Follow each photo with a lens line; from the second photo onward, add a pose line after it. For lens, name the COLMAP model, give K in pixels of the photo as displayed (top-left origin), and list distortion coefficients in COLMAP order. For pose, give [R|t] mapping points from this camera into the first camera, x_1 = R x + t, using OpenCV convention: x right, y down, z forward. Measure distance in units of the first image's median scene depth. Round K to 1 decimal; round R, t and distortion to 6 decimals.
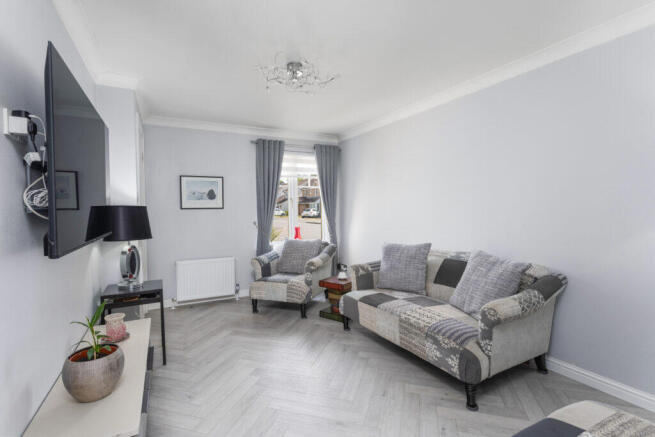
lens RADIAL K [[314.1, 0, 326.8], [0, 314.1, 216.1], [0, 0, 1]] dist [-0.002974, -0.000294]
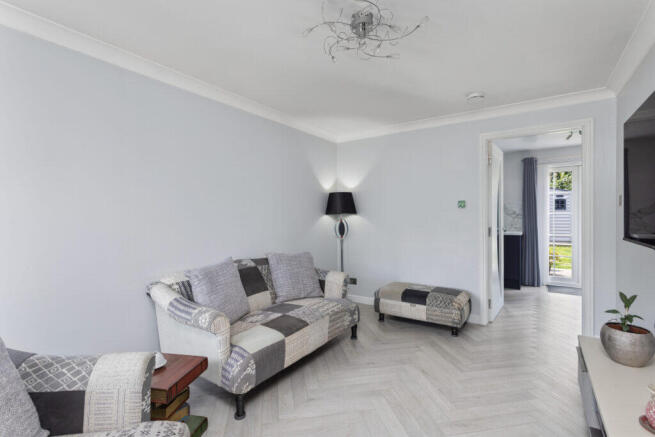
lens RADIAL K [[314.1, 0, 326.8], [0, 314.1, 216.1], [0, 0, 1]] dist [-0.002974, -0.000294]
pose [[-0.464674, 0.006921, 0.885455, -0.419549], [0.027770, 0.999591, 0.006760, -0.017345], [-0.885046, 0.027730, -0.464676, 0.852304]]
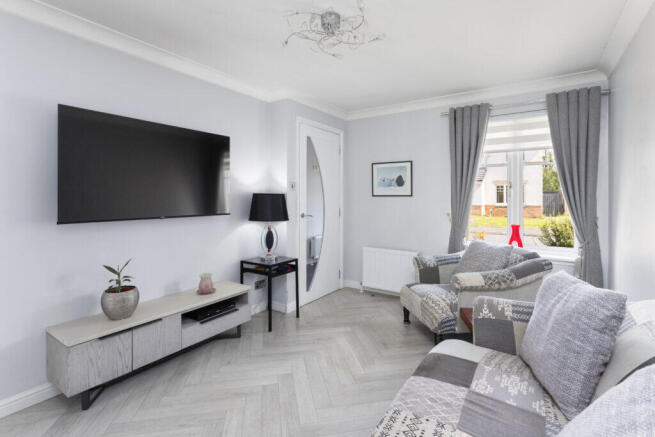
lens RADIAL K [[315.8, 0, 327.7], [0, 315.8, 195.2], [0, 0, 1]] dist [0.000489, 0.000190]
pose [[0.477704, 0.007966, -0.878485, 0.357308], [-0.029894, 0.999527, -0.007193, -0.013640], [0.878012, 0.029697, 0.477716, 0.371728]]
